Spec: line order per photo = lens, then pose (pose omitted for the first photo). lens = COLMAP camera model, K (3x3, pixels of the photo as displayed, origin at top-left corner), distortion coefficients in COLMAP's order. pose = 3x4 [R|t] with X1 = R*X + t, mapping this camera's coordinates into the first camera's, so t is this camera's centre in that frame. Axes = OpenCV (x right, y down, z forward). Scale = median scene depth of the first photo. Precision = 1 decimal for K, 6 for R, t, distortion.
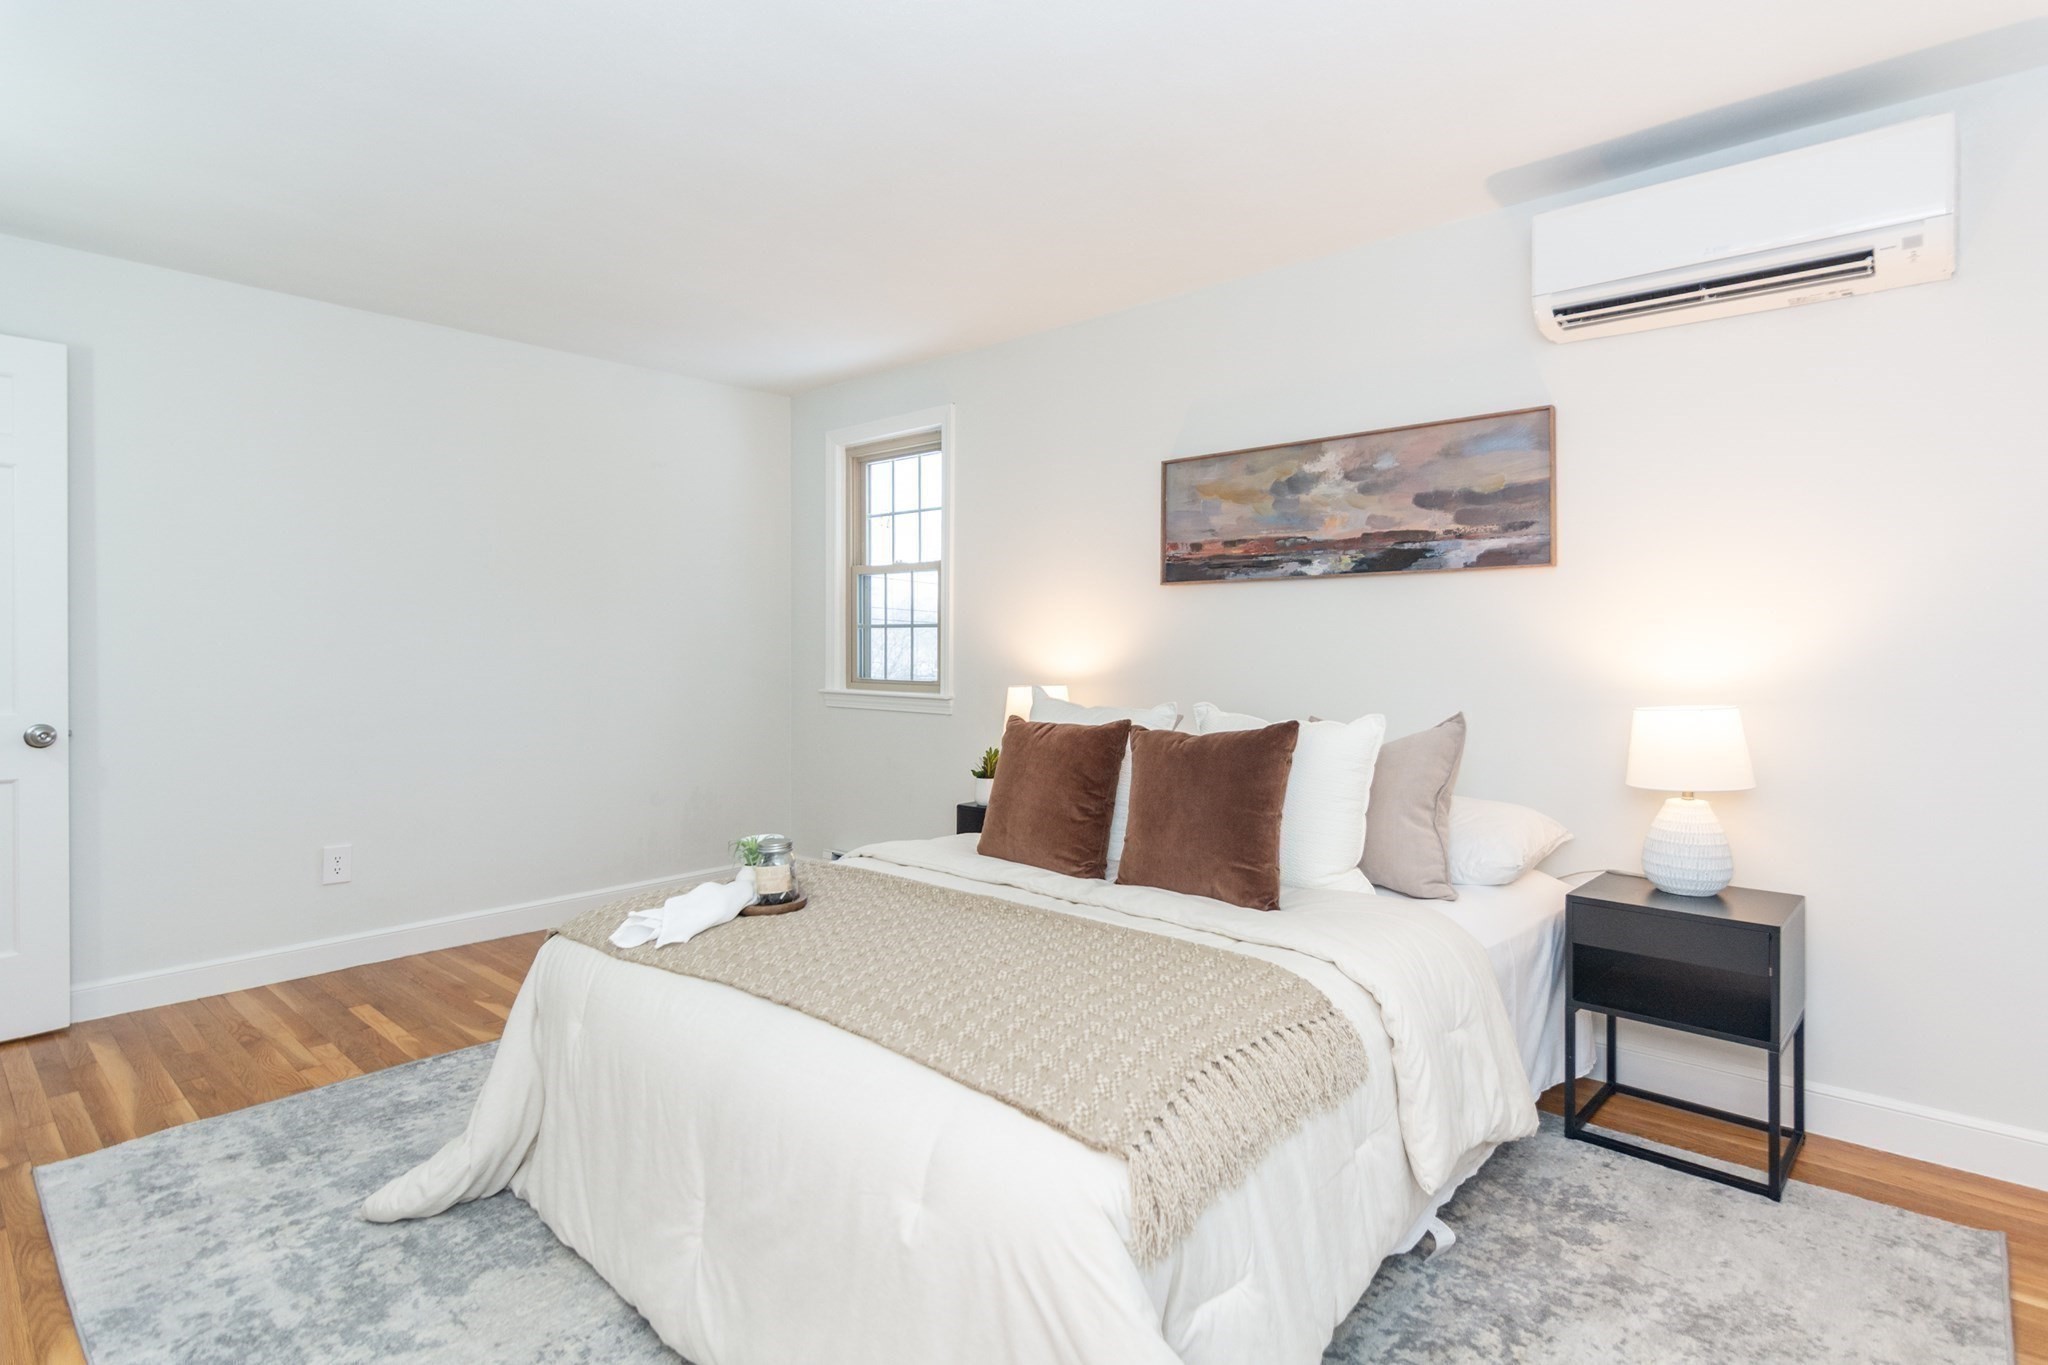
lens RADIAL K [[1000.1, 0, 1032.4], [0, 1000.1, 685.1], [0, 0, 1]] dist [-0.001182, 0.000807]
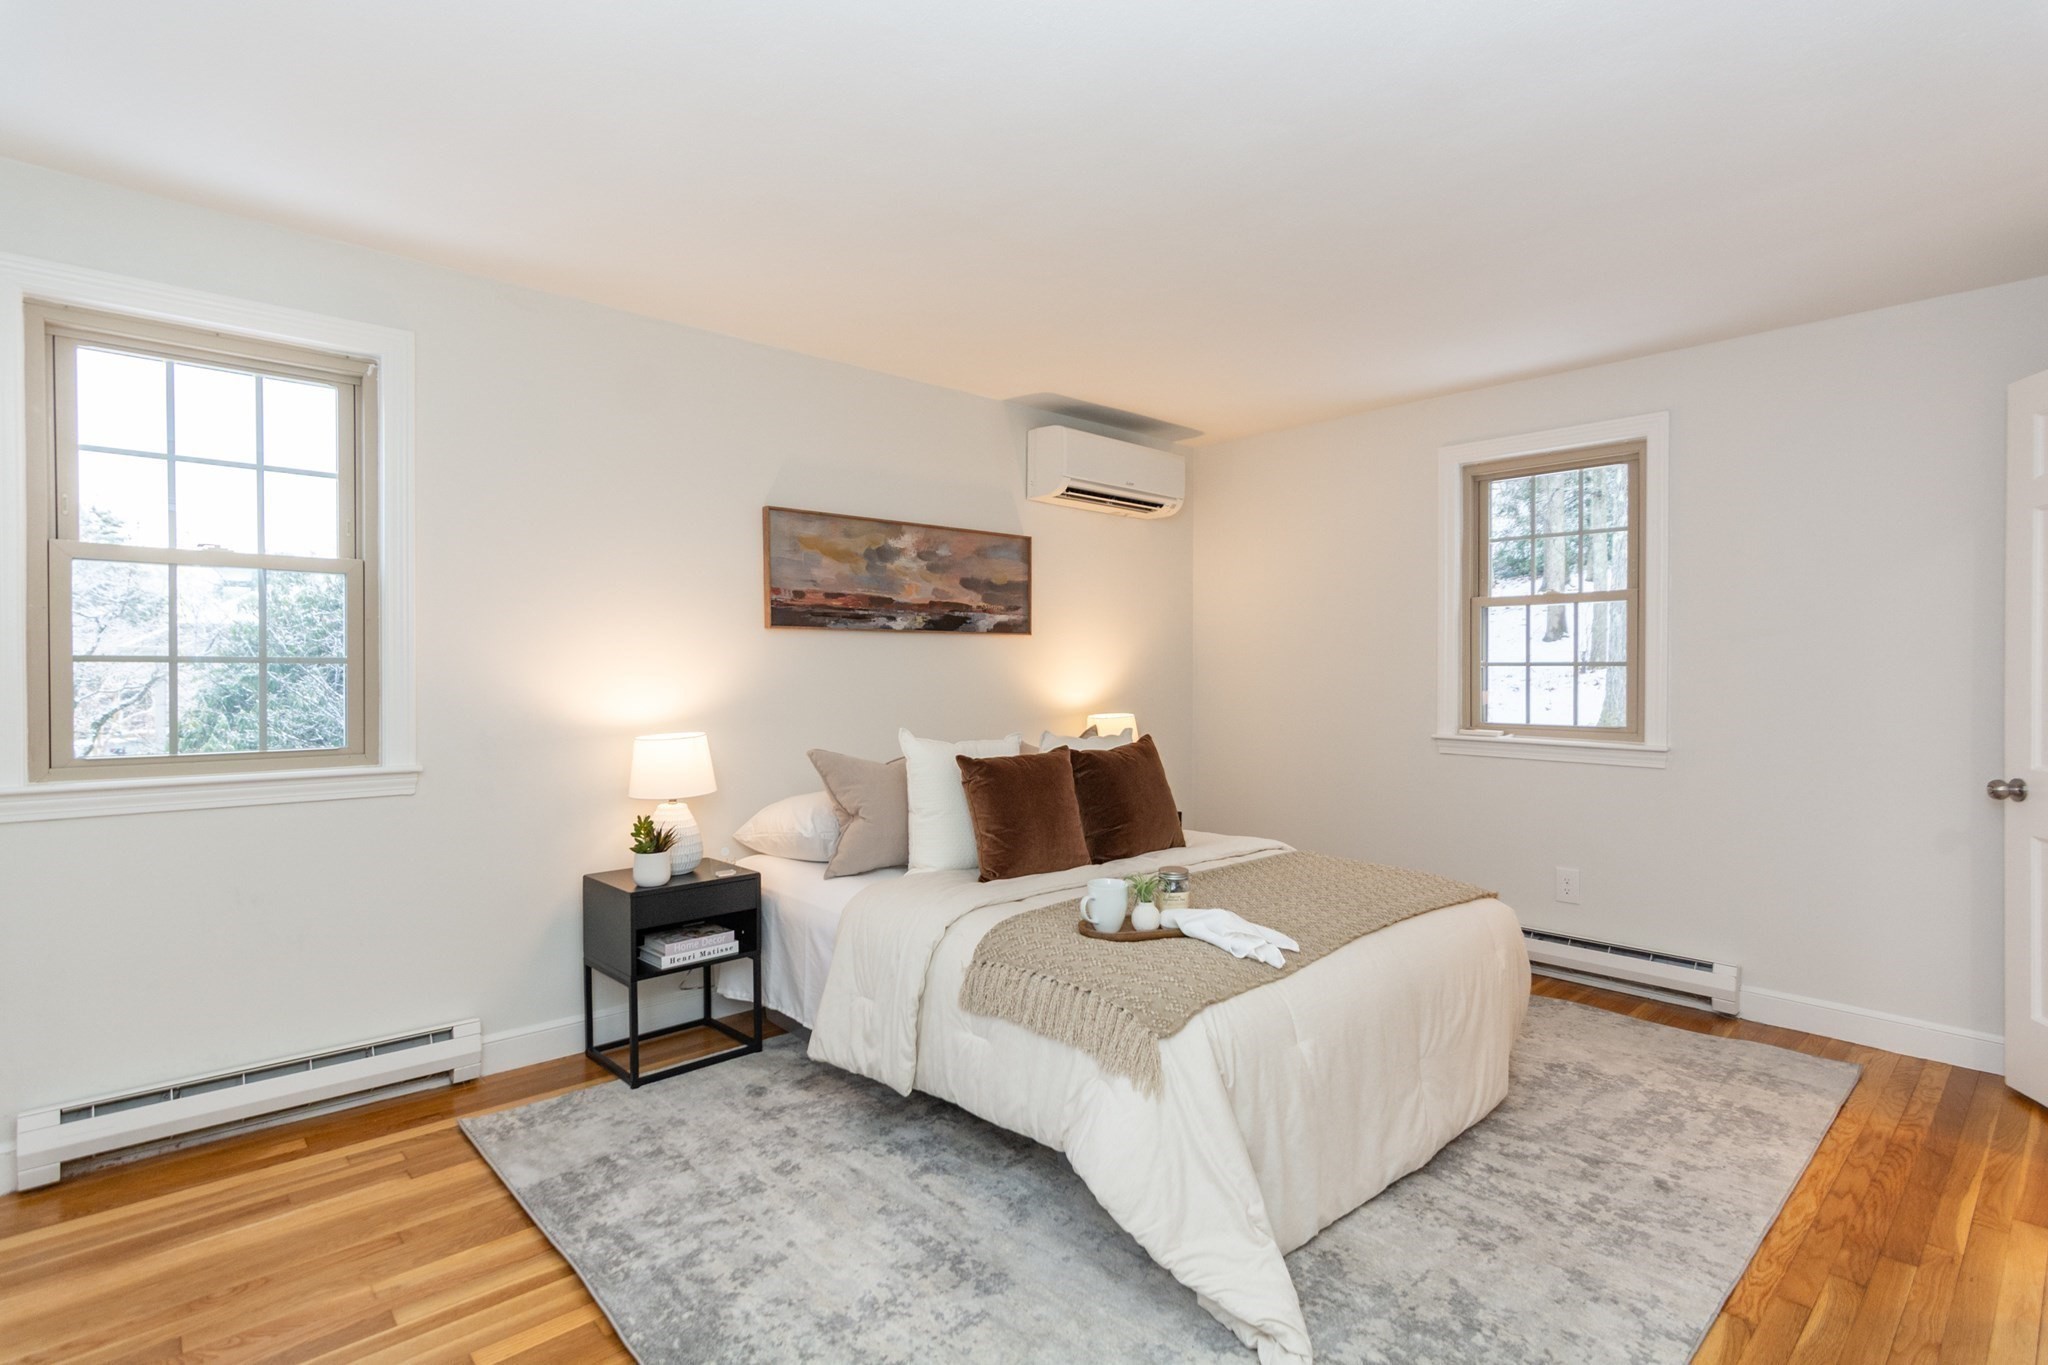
lens RADIAL K [[1000.1, 0, 1032.4], [0, 1000.1, 685.1], [0, 0, 1]] dist [-0.001182, 0.000807]
pose [[0.128937, -0.011955, 0.991581, -0.944362], [0.042495, 0.999075, 0.006519, -0.041870], [-0.990742, 0.041297, 0.129326, 0.681092]]
